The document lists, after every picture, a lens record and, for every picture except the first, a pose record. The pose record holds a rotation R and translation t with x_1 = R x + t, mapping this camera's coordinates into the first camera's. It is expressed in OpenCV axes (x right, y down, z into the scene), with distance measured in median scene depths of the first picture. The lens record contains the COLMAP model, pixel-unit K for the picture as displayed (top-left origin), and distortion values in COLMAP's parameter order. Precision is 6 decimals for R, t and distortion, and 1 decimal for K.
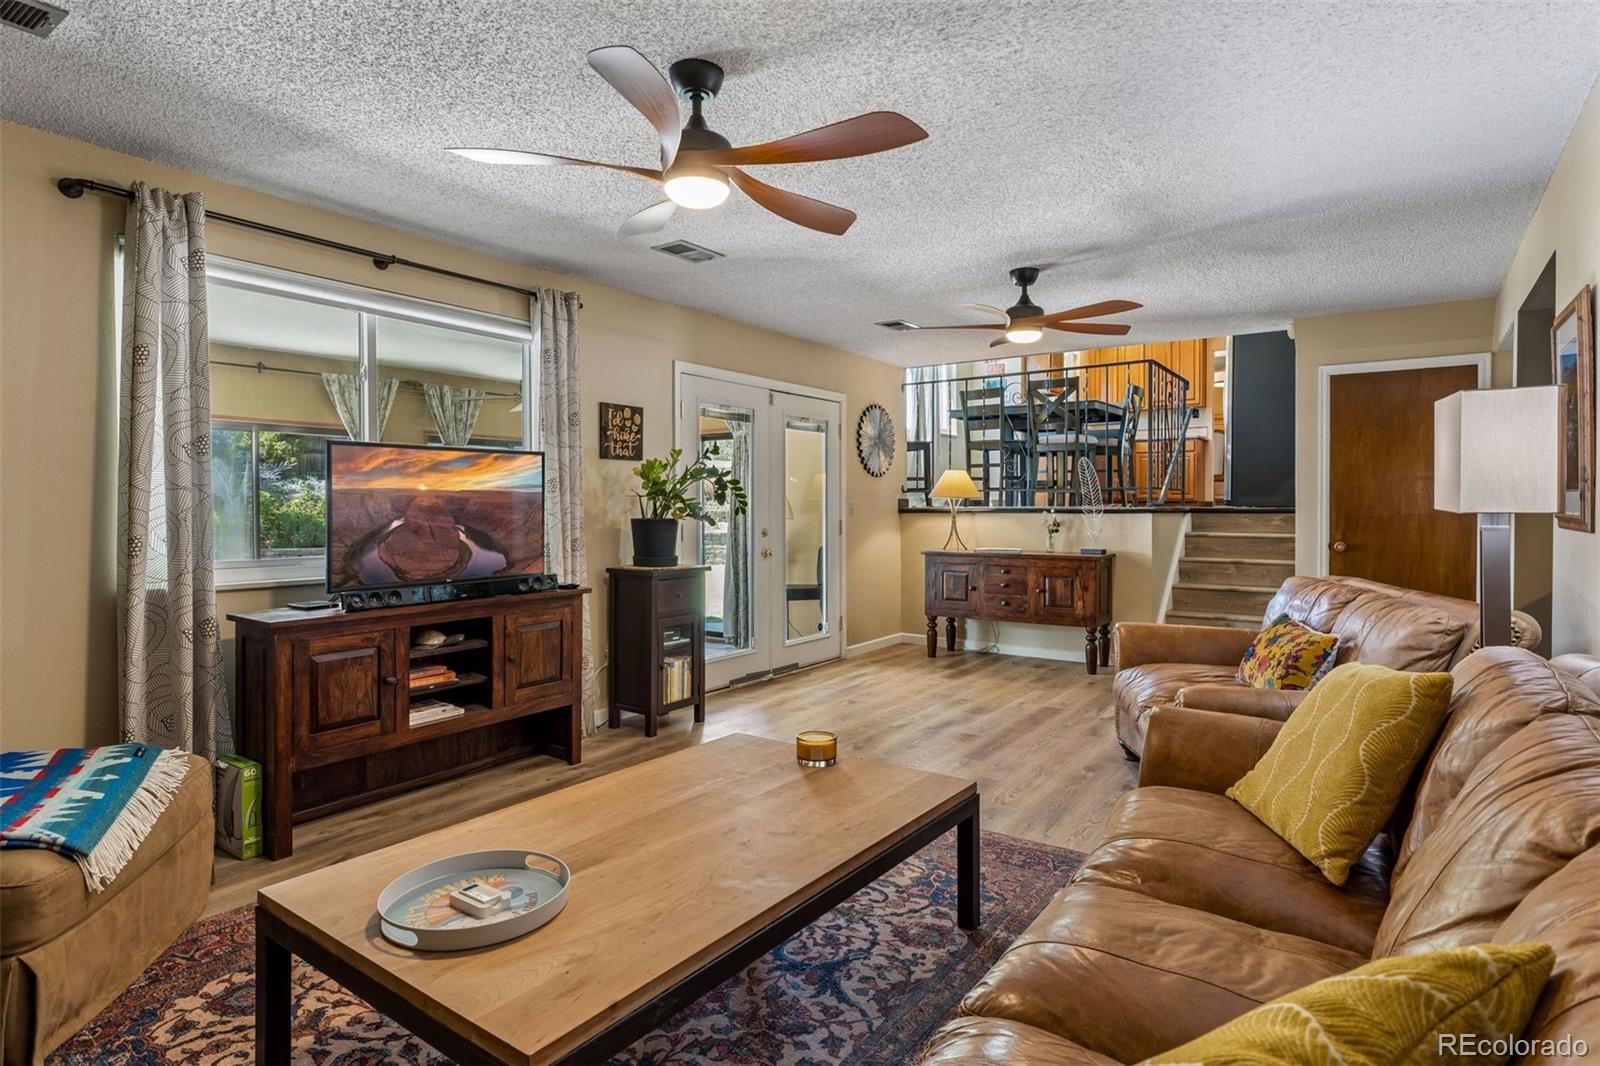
lens RADIAL K [[853.0, 0, 803.4], [0, 853.0, 515.4], [0, 0, 1]] dist [-0.004730, -0.000384]
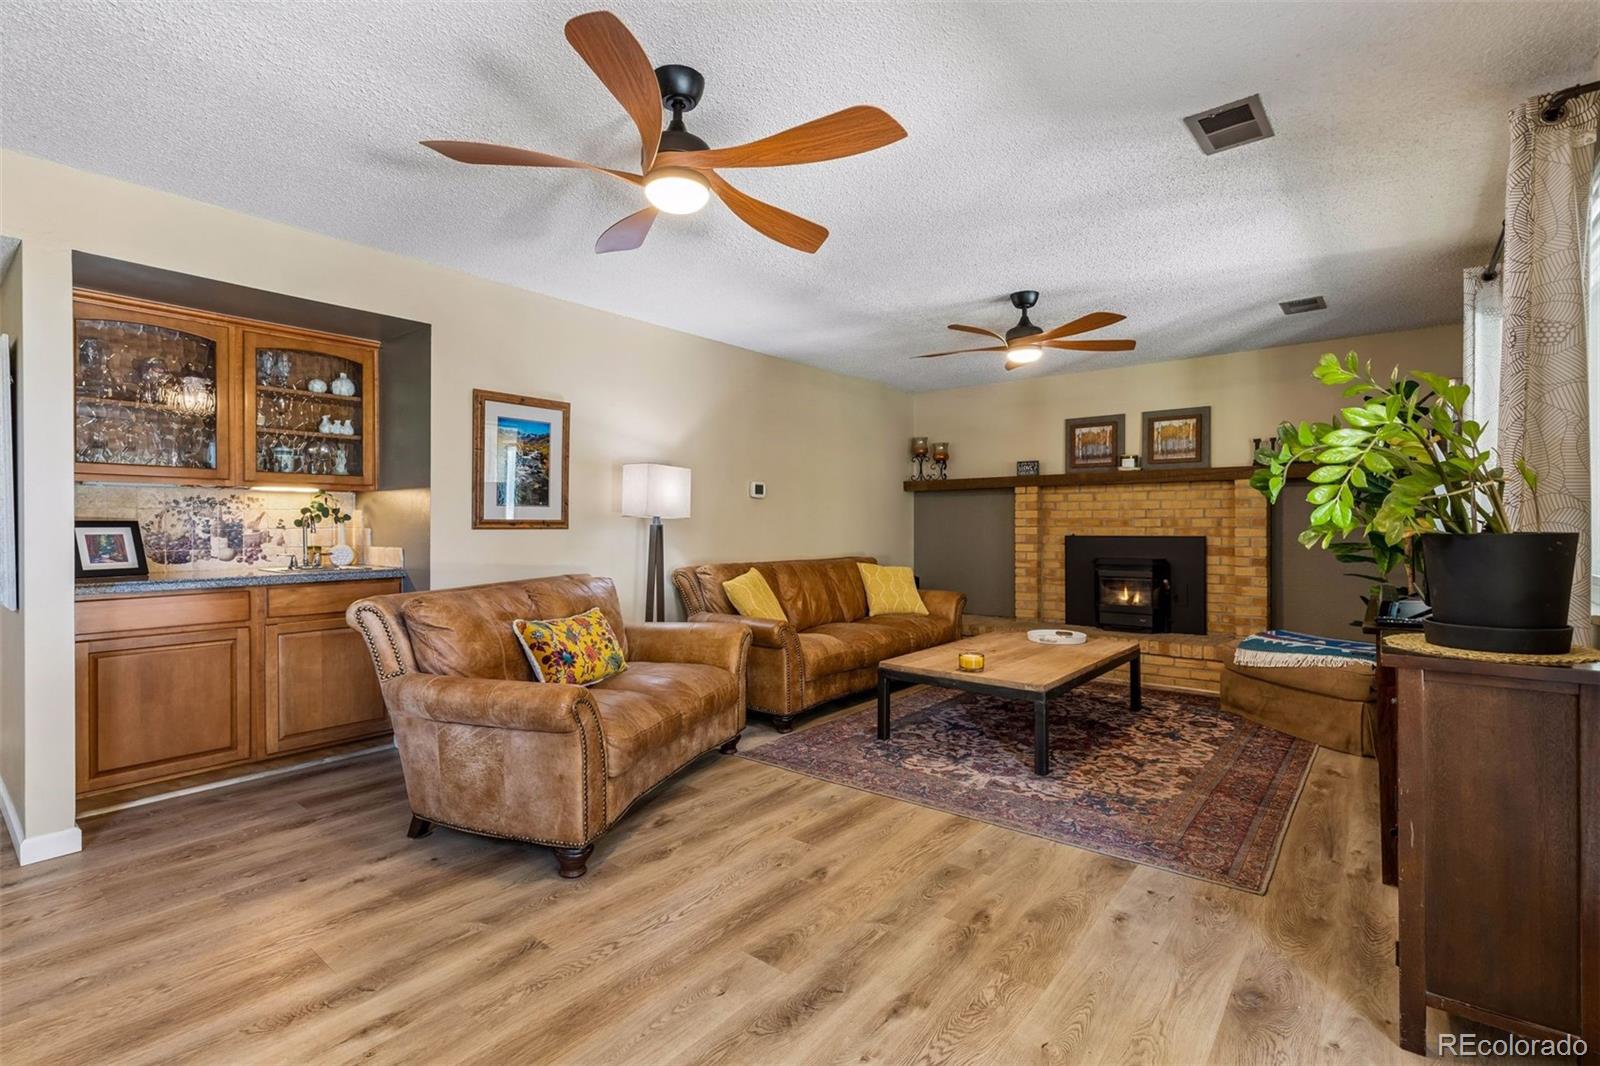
lens RADIAL K [[732.8, 0, 806.2], [0, 732.8, 525.4], [0, 0, 1]] dist [0.000941, -0.000013]
pose [[-0.998021, 0.001771, 0.062860, 0.174257], [0.002733, 0.999880, 0.015220, -0.007582], [-0.062826, 0.015362, -0.997906, 1.736728]]
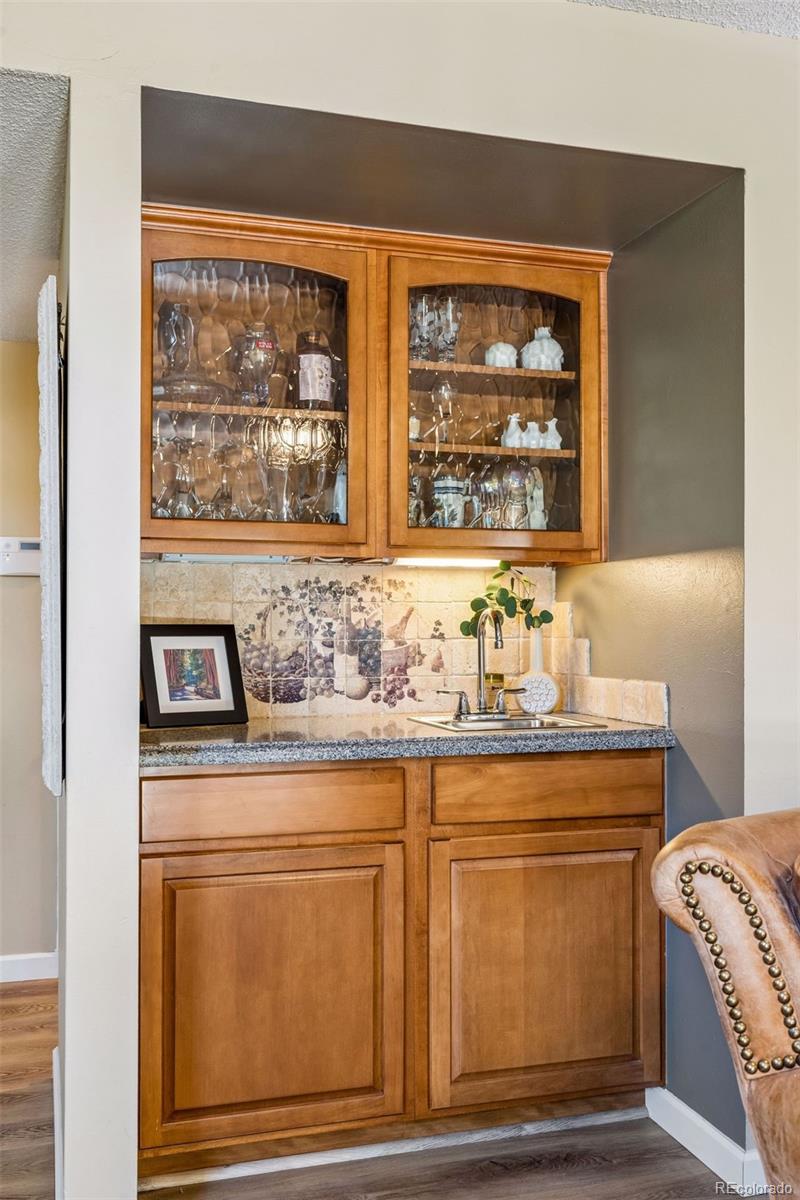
lens RADIAL K [[1173.9, 0, 398.8], [0, 1173.9, 592.8], [0, 0, 1]] dist [0.001524, 0.000000]
pose [[-0.790661, 0.018879, 0.611962, 0.475202], [0.008891, 0.999773, -0.019355, -0.006811], [-0.612189, -0.009863, -0.790650, 1.449453]]
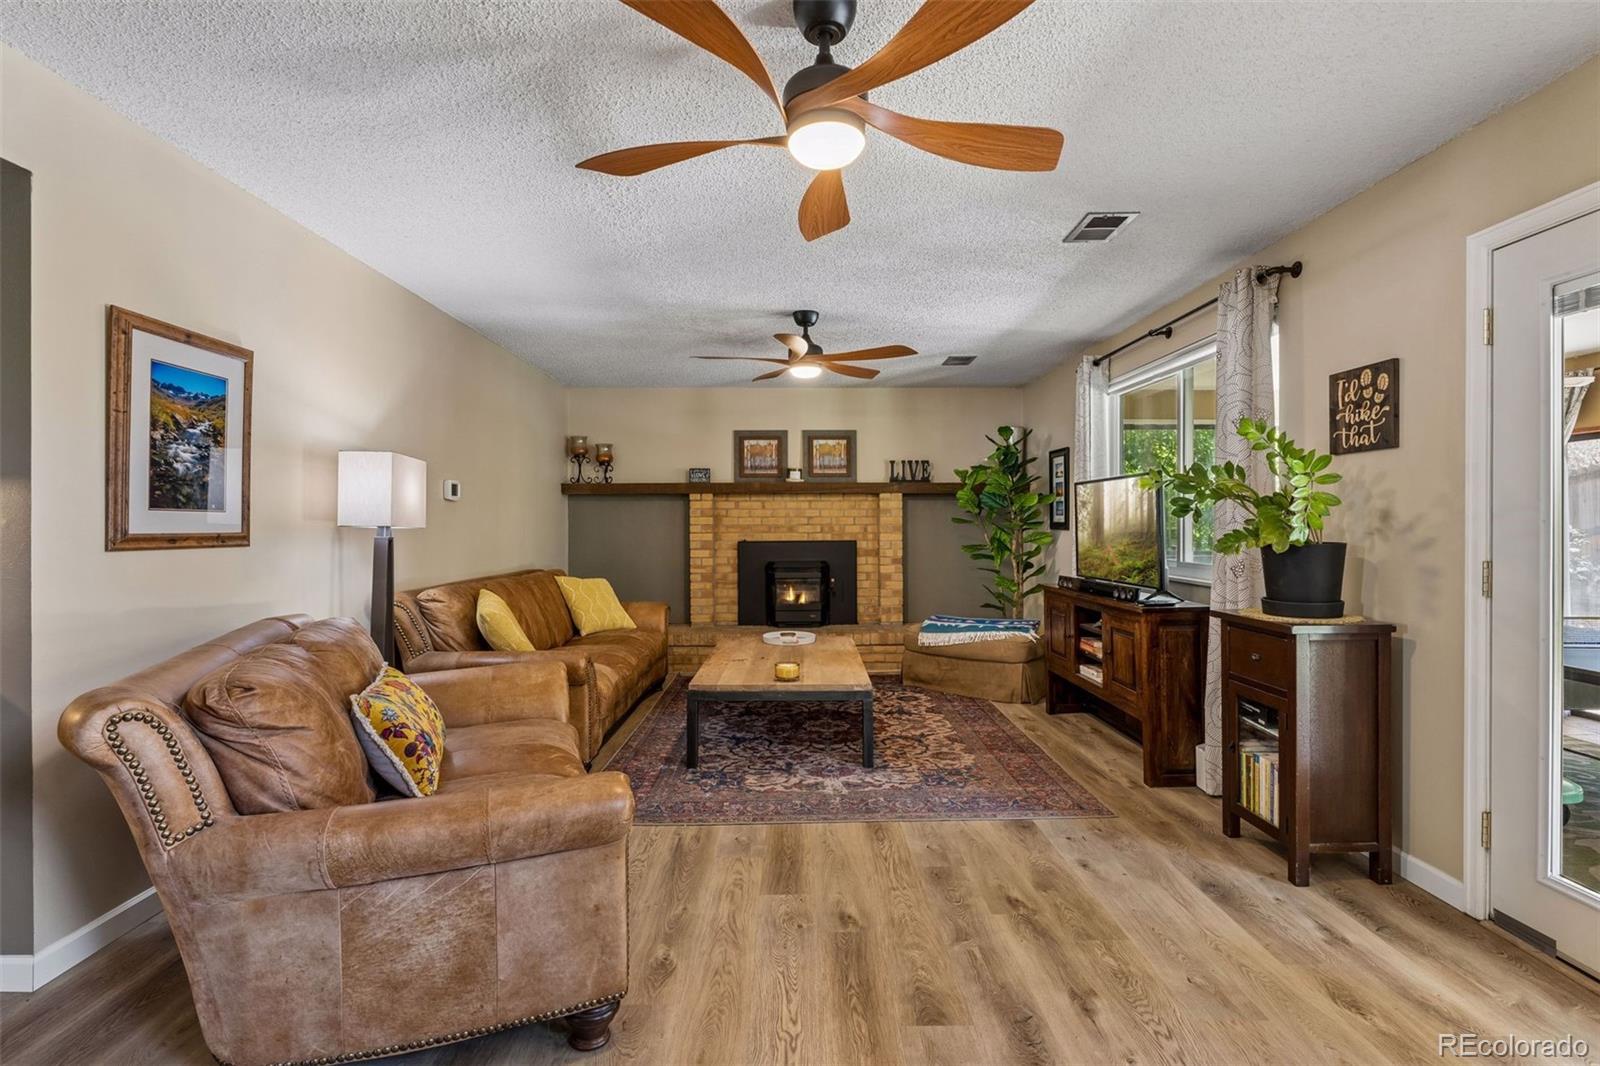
lens RADIAL K [[732.8, 0, 806.8], [0, 732.8, 526.9], [0, 0, 1]] dist [0.000941, -0.000013]
pose [[-0.805358, 0.004927, -0.592768, 0.589291], [-0.004992, 0.999874, 0.015093, -0.018721], [0.592768, 0.015115, -0.805232, 1.547937]]
